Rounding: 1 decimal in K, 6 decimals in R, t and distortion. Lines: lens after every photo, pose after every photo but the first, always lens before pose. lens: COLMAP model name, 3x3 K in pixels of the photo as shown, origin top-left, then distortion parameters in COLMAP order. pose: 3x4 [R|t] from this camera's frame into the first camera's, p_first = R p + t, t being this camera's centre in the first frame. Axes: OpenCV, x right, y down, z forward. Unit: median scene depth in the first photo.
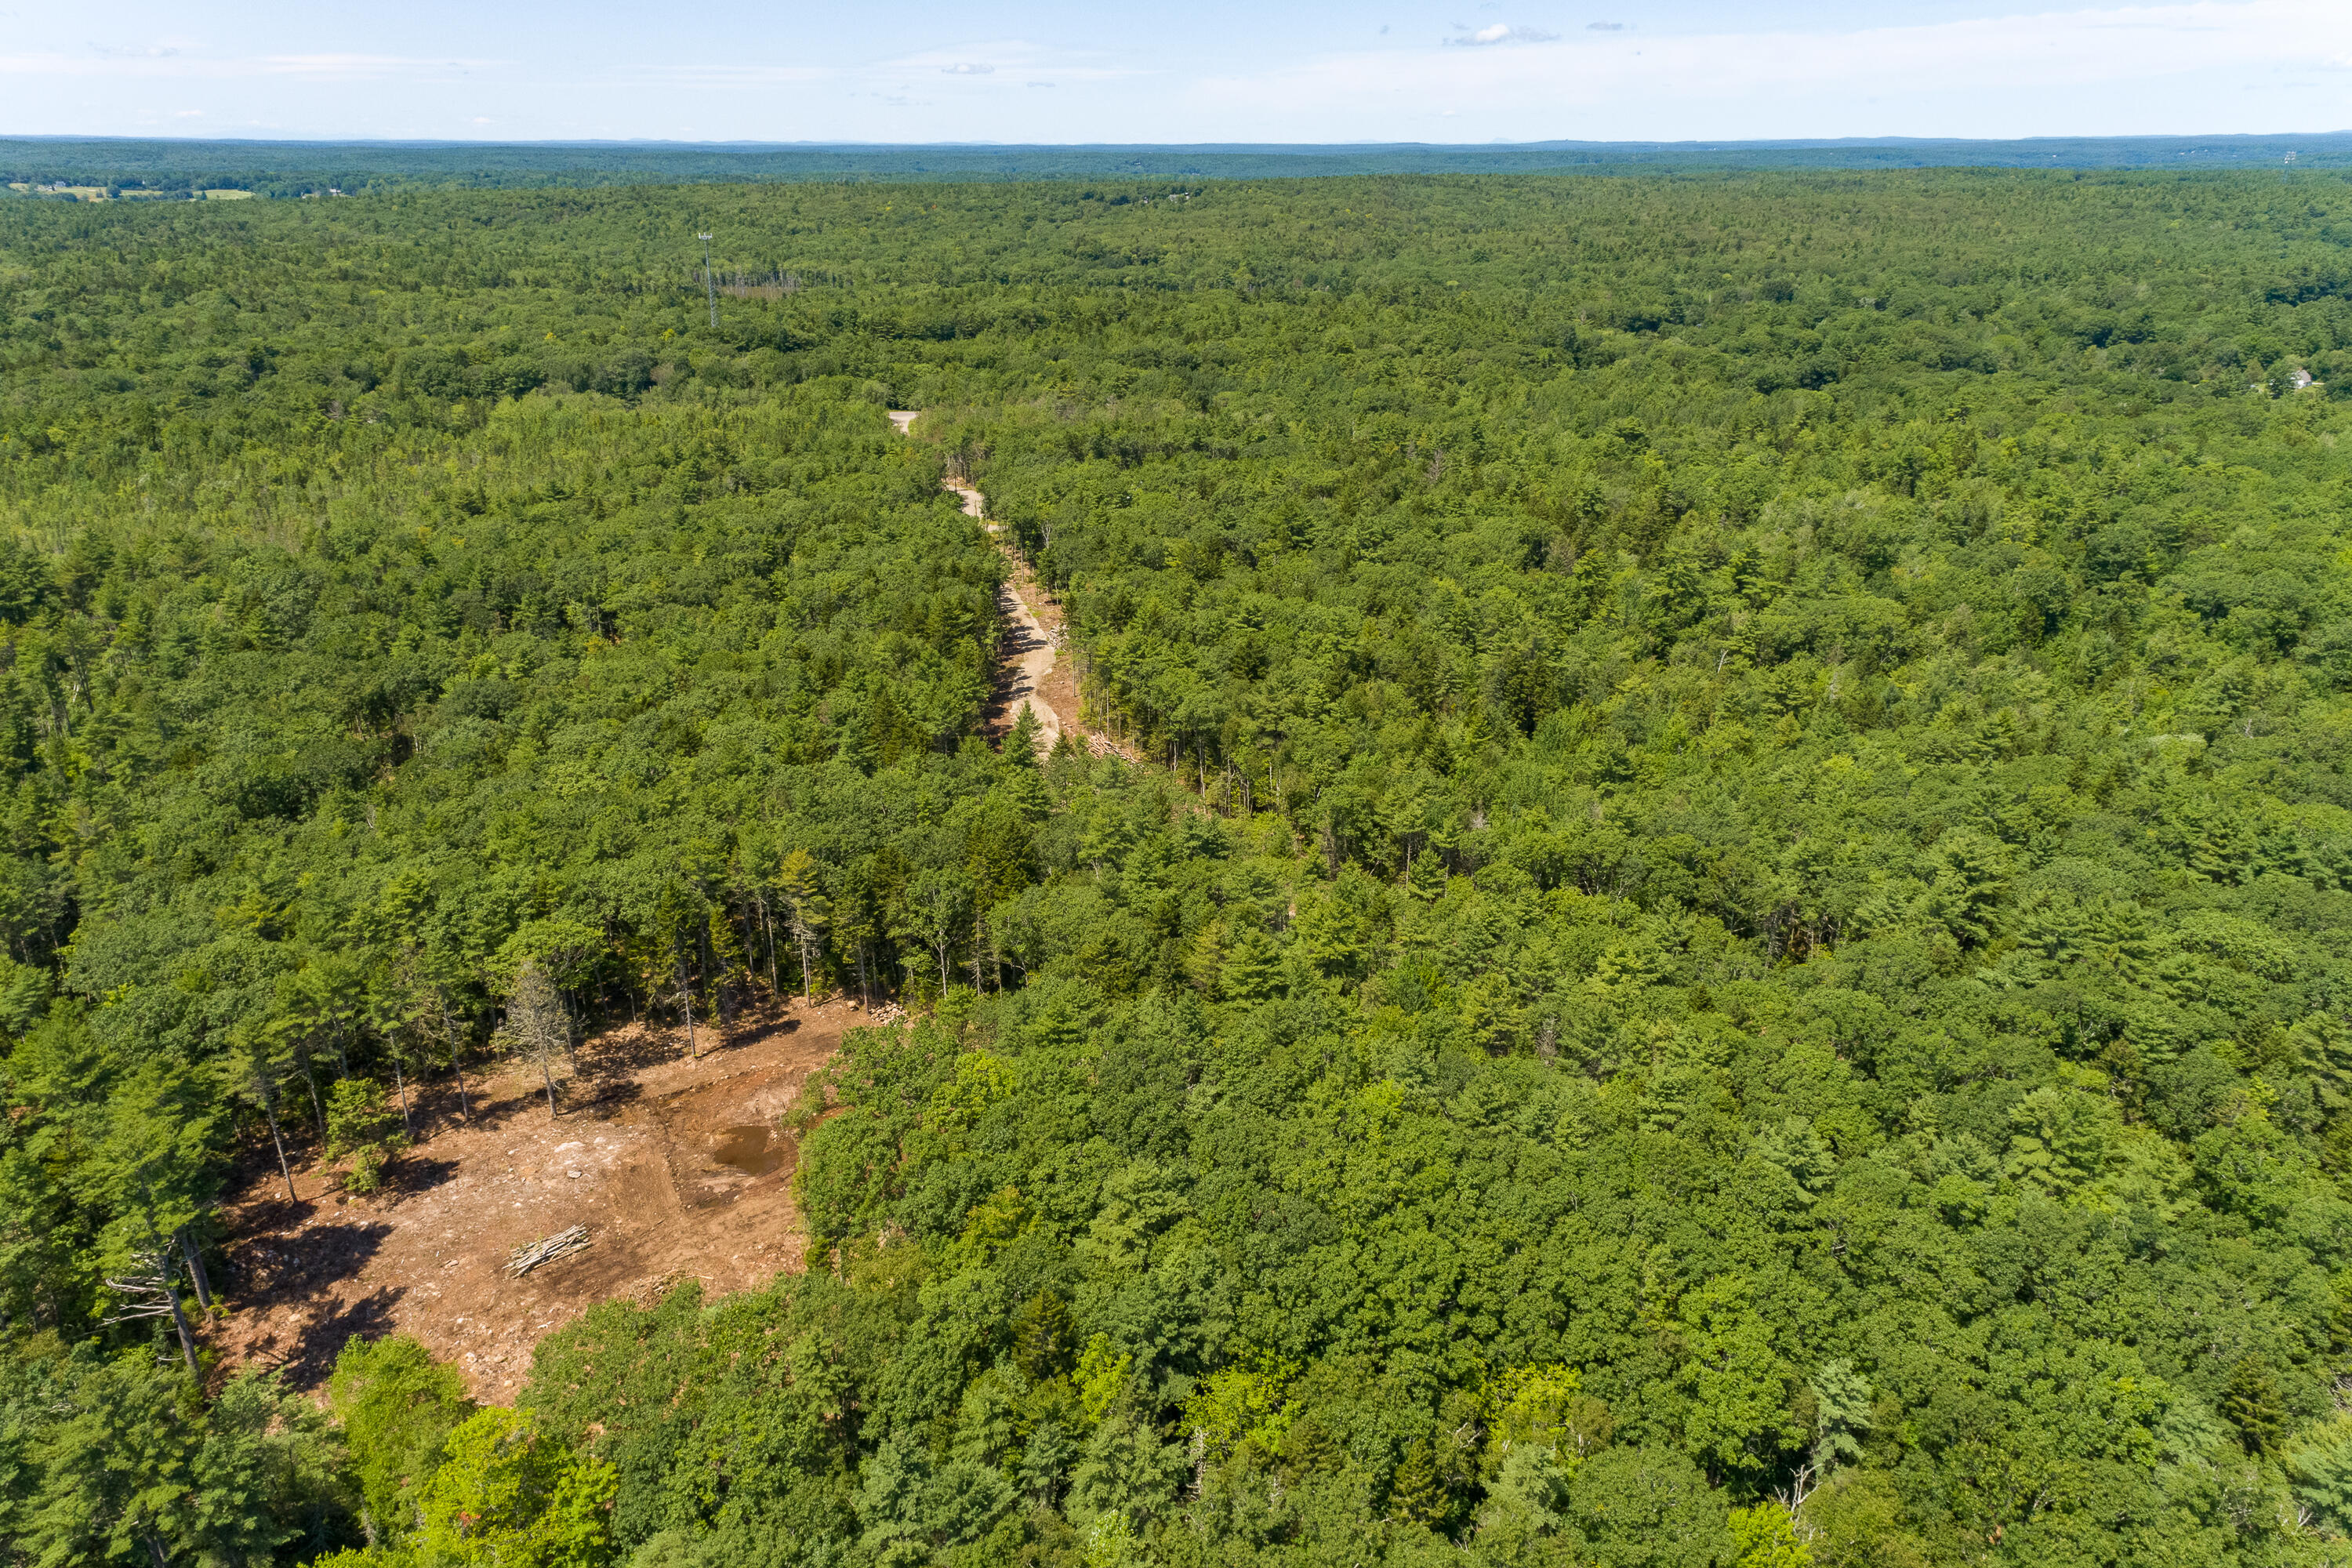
lens RADIAL K [[1576.7, 0, 1163.3], [0, 1576.7, 782.4], [0, 0, 1]] dist [0.026451, 0.014460]
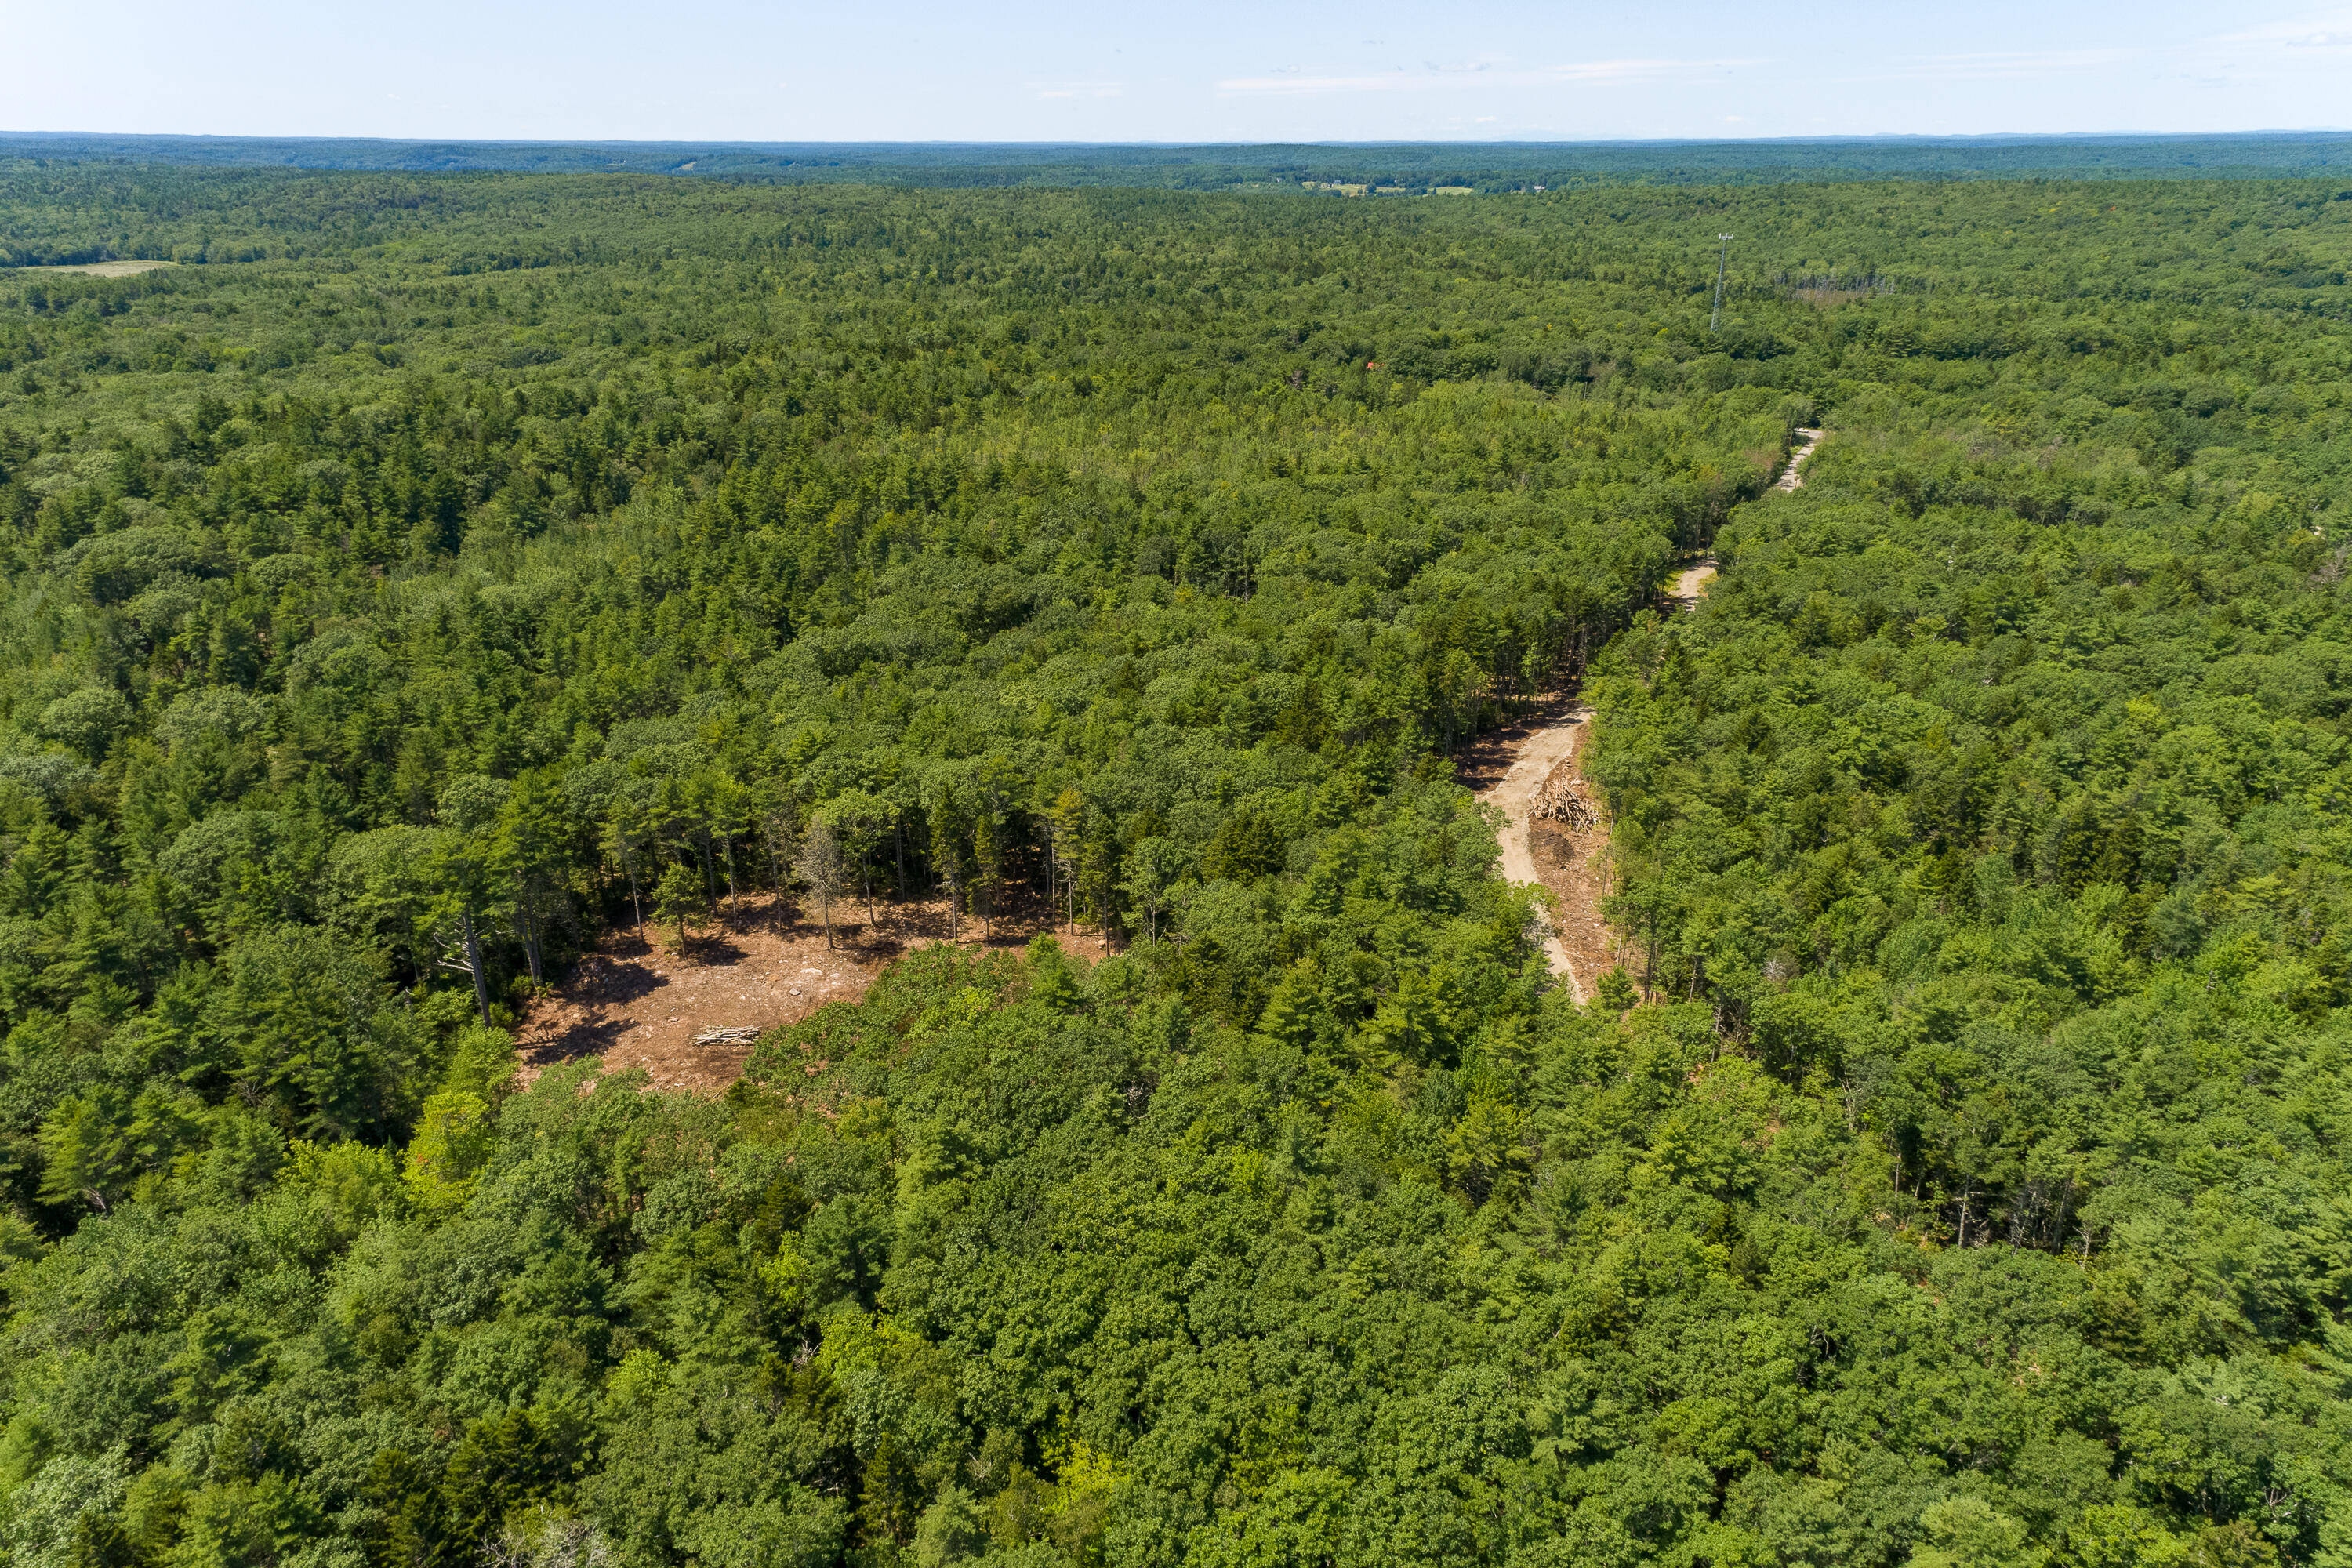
lens RADIAL K [[1576.7, 0, 1179.5], [0, 1576.7, 788.5], [0, 0, 1]] dist [0.026451, 0.014460]
pose [[0.776881, 0.241323, -0.581566, 0.478453], [-0.238511, 0.967596, 0.082894, -0.069016], [0.582724, 0.074311, 0.809265, 0.159938]]
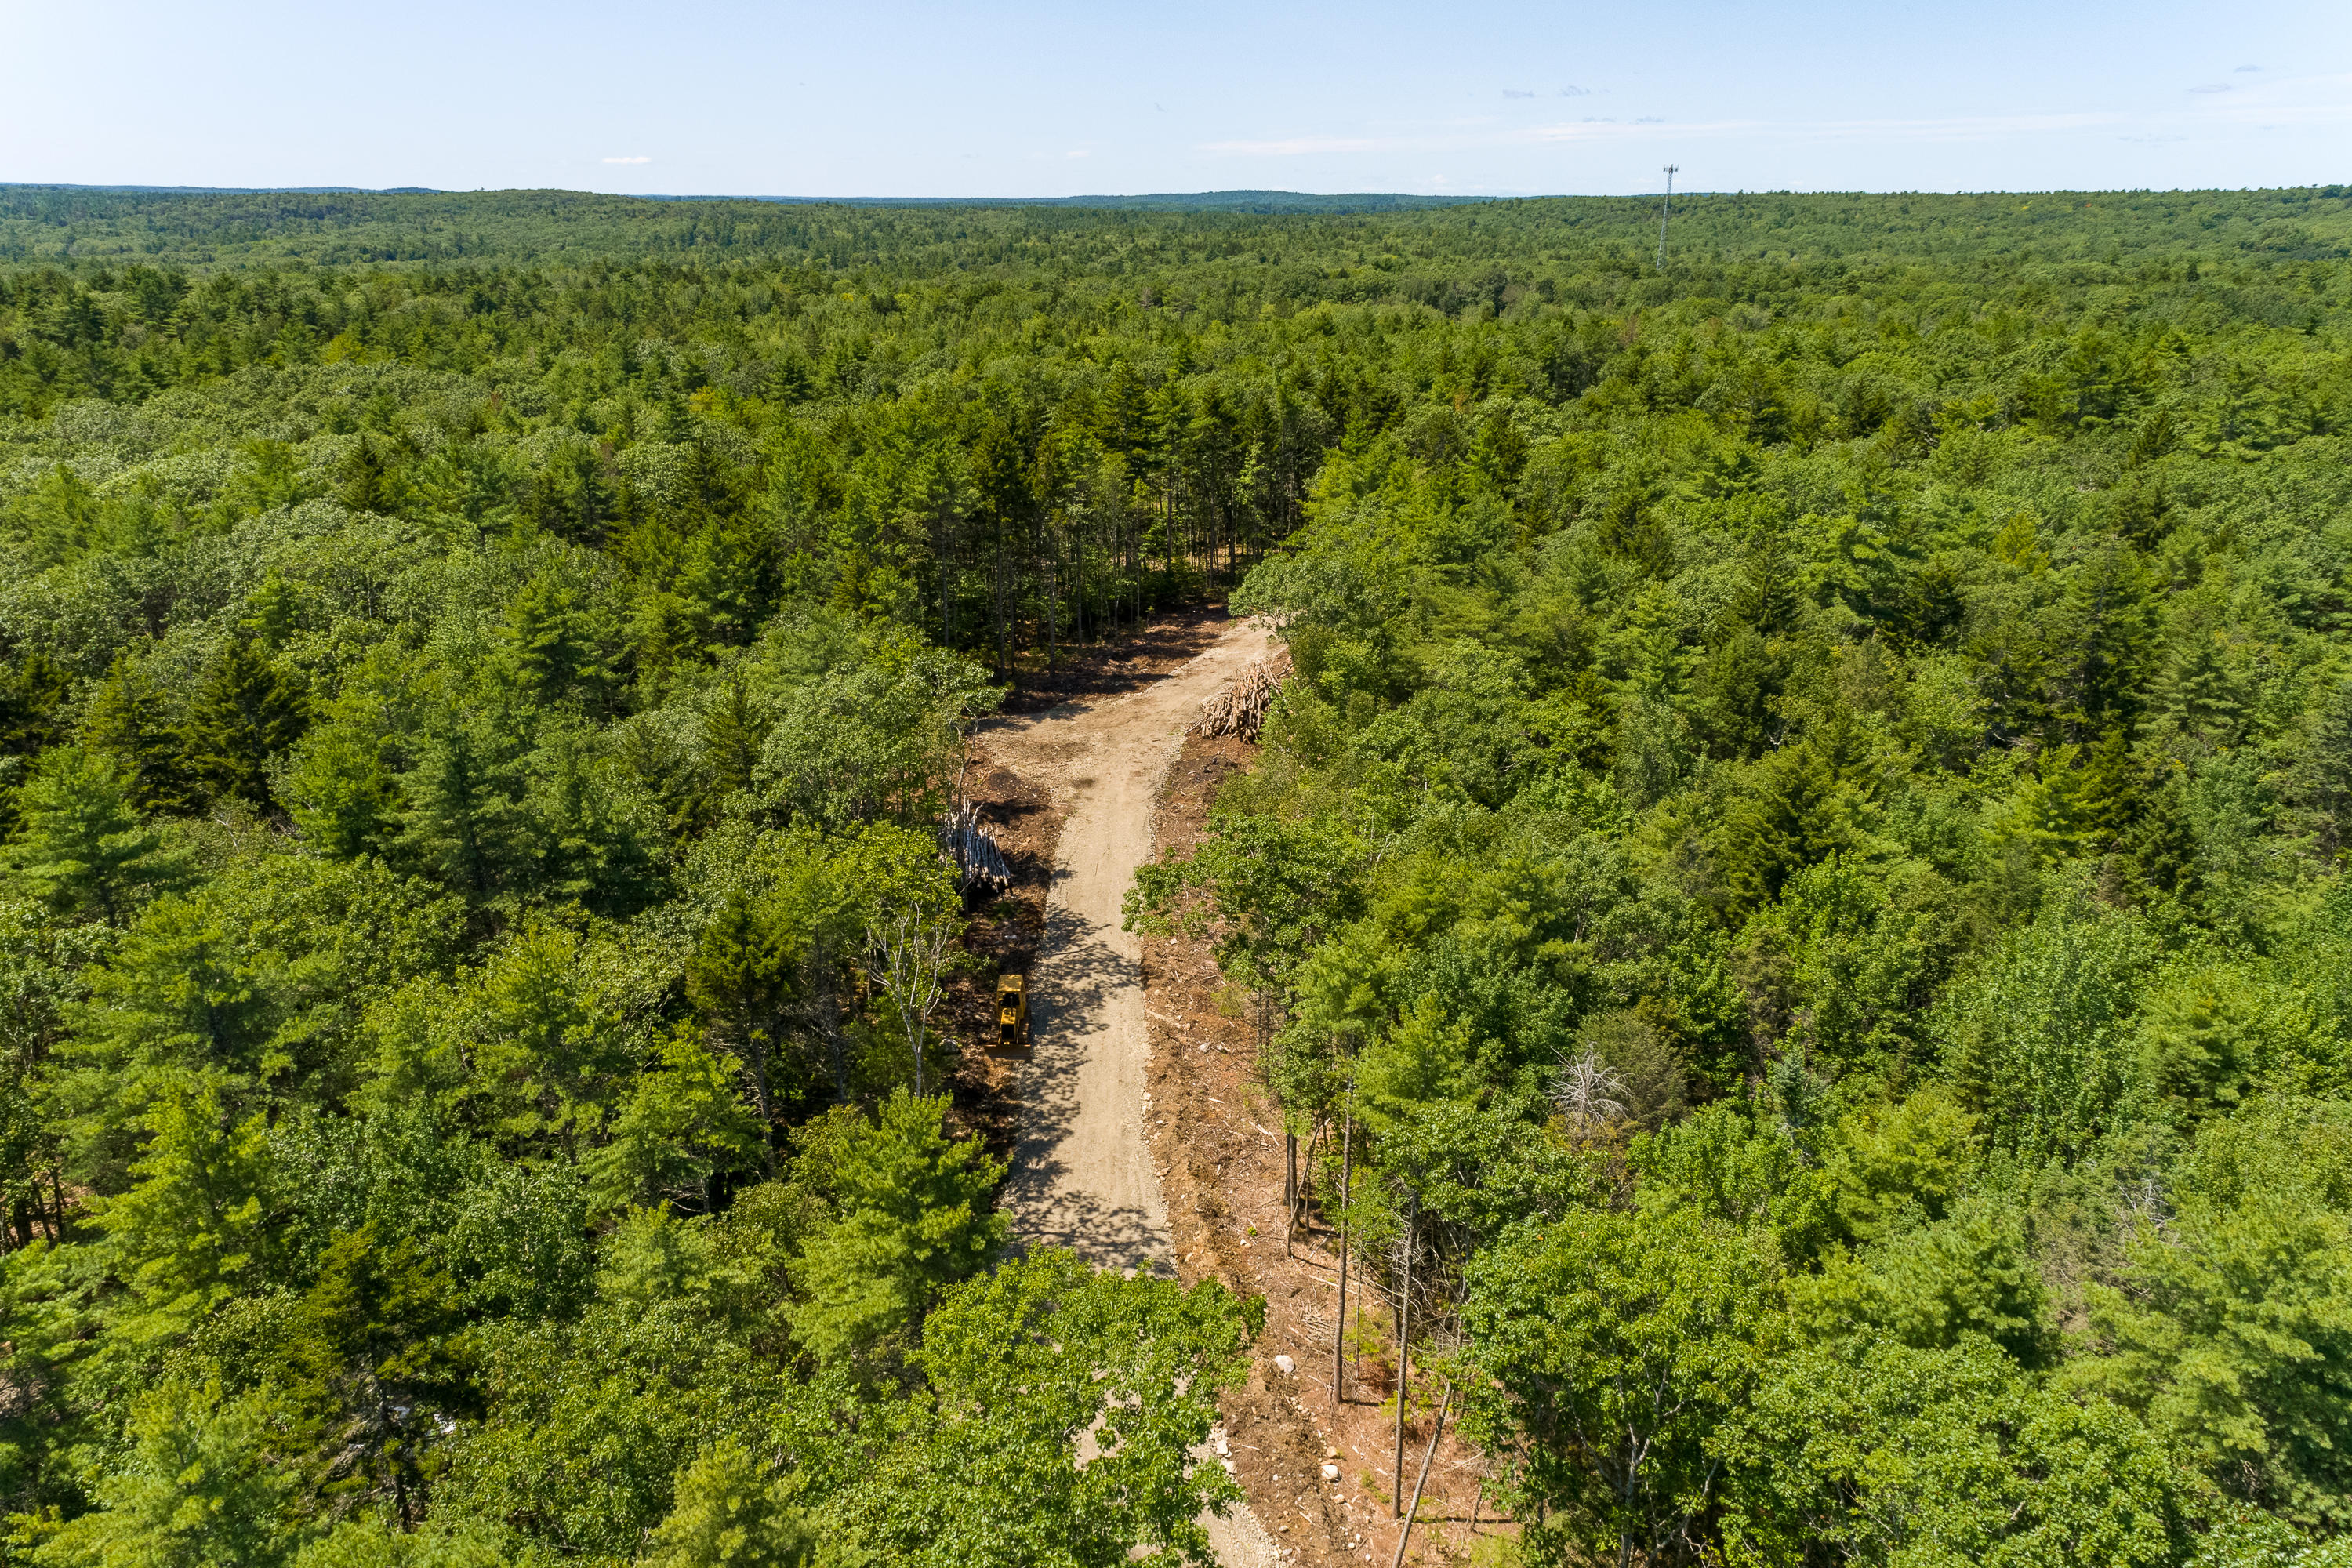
lens RADIAL K [[1576.7, 0, 1181.4], [0, 1576.7, 778.6], [0, 0, 1]] dist [0.026451, 0.014460]
pose [[0.786911, 0.220196, -0.576442, 0.315861], [-0.237527, 0.970273, 0.046384, -0.017079], [0.569519, 0.100420, 0.815821, 0.888766]]
